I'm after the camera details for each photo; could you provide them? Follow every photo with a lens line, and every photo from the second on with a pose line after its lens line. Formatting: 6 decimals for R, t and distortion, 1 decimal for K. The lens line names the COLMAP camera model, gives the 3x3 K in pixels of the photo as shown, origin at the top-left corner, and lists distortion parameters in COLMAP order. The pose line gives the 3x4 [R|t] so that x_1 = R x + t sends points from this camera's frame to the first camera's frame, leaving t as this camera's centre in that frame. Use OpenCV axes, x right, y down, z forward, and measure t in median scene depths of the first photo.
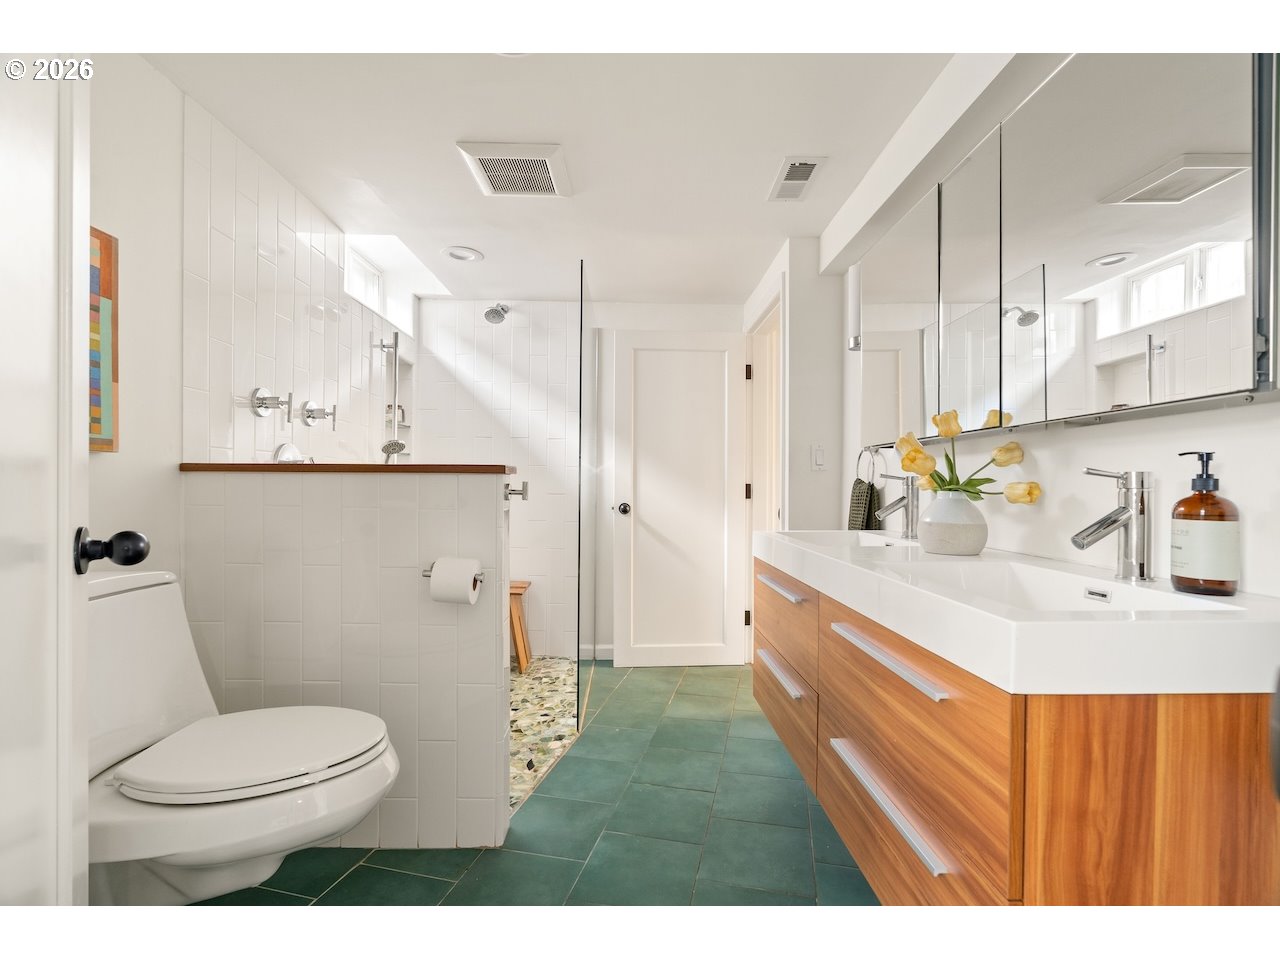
lens RADIAL K [[582.2, 0, 639.9], [0, 582.2, 485.1], [0, 0, 1]] dist [-0.013822, 0.005172]
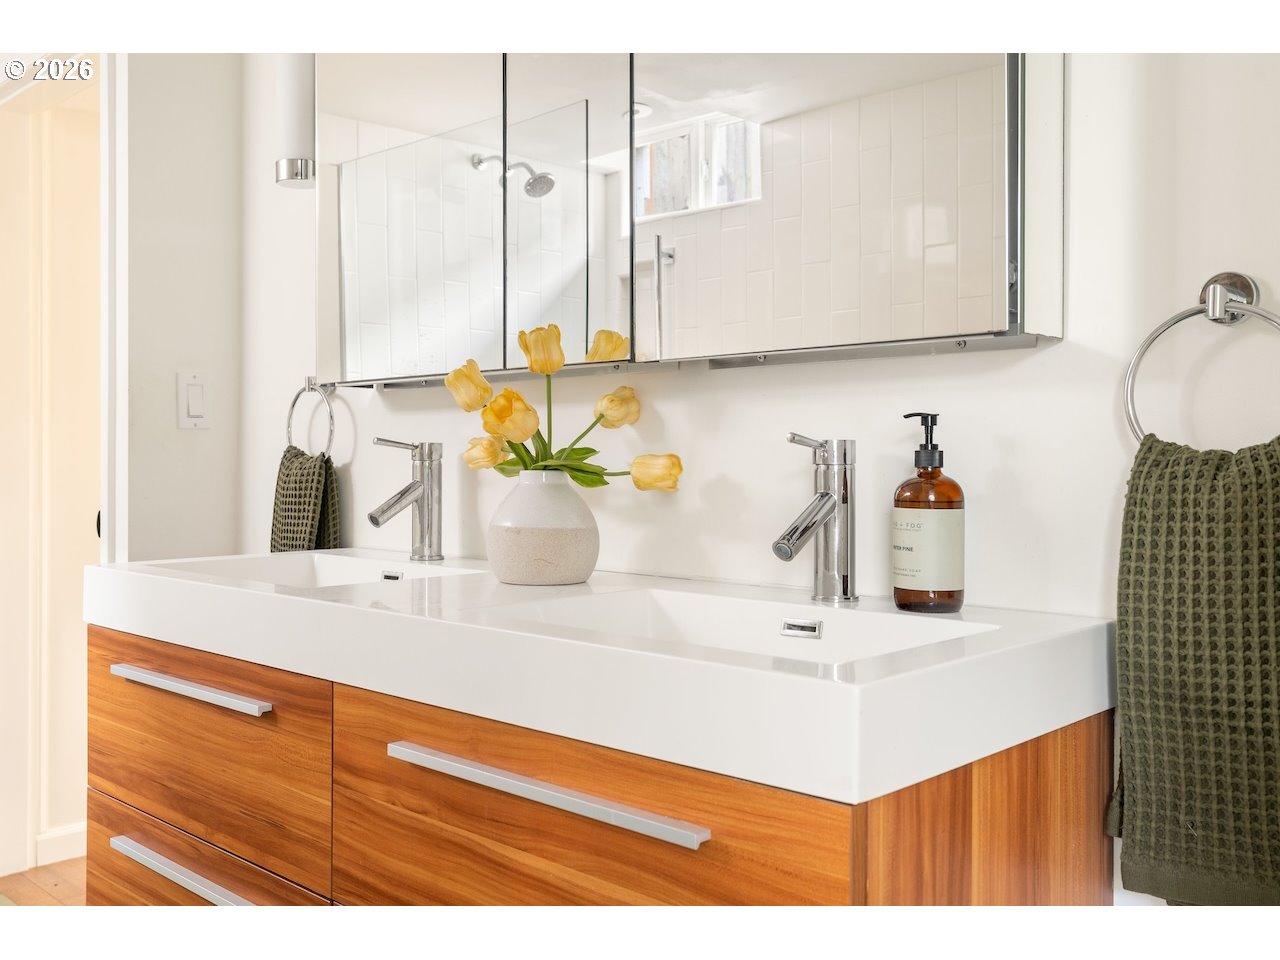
lens RADIAL K [[1158.5, 0, 638.7], [0, 1158.5, 473.4], [0, 0, 1]] dist [-0.006758, 0.001671]
pose [[0.705084, -0.007995, 0.709078, -0.191435], [0.000070, 0.999937, 0.011204, 0.000678], [-0.709123, -0.007850, 0.705041, 0.161192]]
